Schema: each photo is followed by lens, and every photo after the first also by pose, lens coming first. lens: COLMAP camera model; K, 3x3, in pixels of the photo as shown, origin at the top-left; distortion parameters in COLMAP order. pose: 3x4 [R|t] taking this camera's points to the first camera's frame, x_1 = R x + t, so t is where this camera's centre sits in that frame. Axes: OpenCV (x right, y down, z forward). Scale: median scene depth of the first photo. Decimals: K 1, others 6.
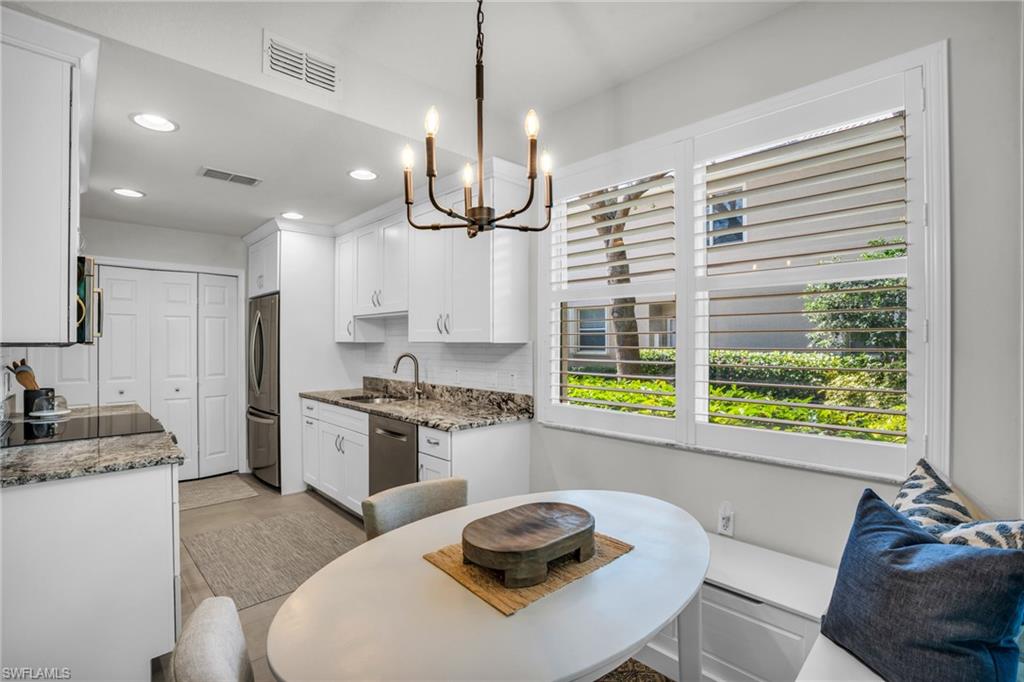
lens RADIAL K [[470.1, 0, 510.4], [0, 470.1, 339.4], [0, 0, 1]] dist [-0.068264, 0.035020]
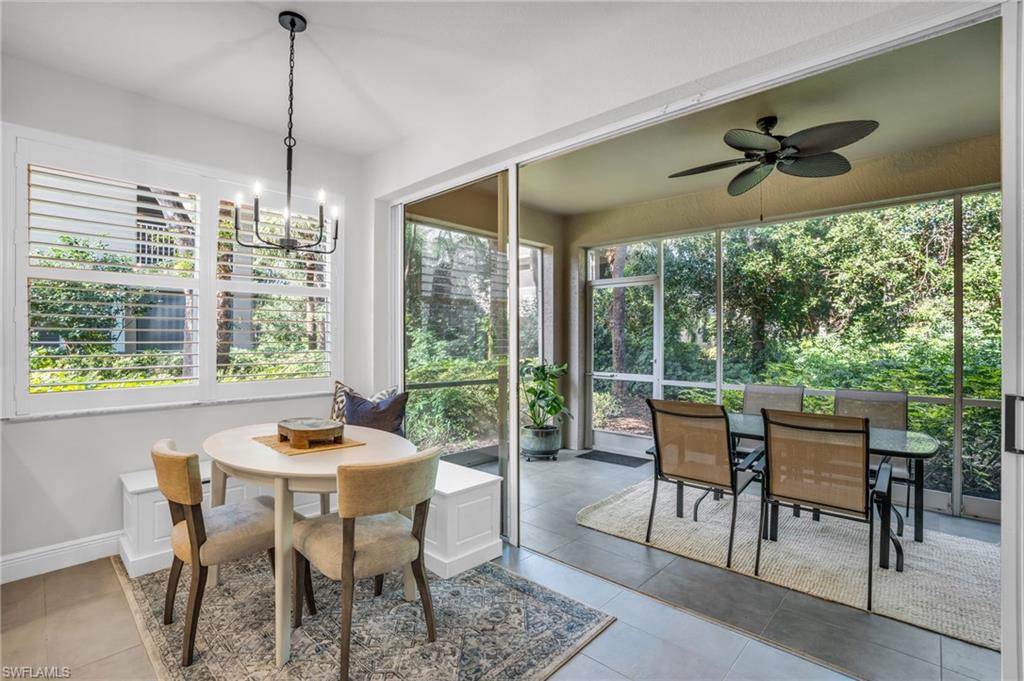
lens RADIAL K [[479.4, 0, 504.2], [0, 479.4, 340.1], [0, 0, 1]] dist [-0.072439, 0.027820]
pose [[-0.047029, -0.000158, 0.998894, -0.590186], [-0.005266, 0.999986, -0.000090, 0.024681], [-0.998880, -0.005264, -0.047029, 0.115134]]
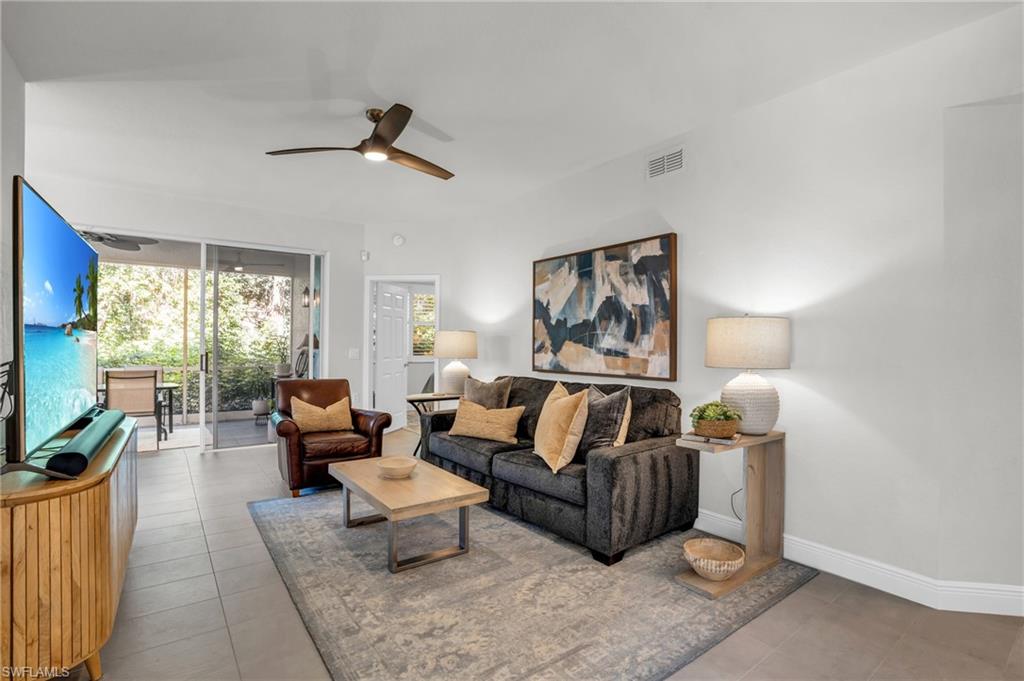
lens RADIAL K [[482.6, 0, 512.4], [0, 482.6, 344.1], [0, 0, 1]] dist [-0.071711, 0.028602]
pose [[-0.992668, -0.008920, 0.120542, -1.279261], [-0.009038, 0.999959, -0.000433, 0.028645], [-0.120534, -0.001519, -0.992708, 0.910451]]
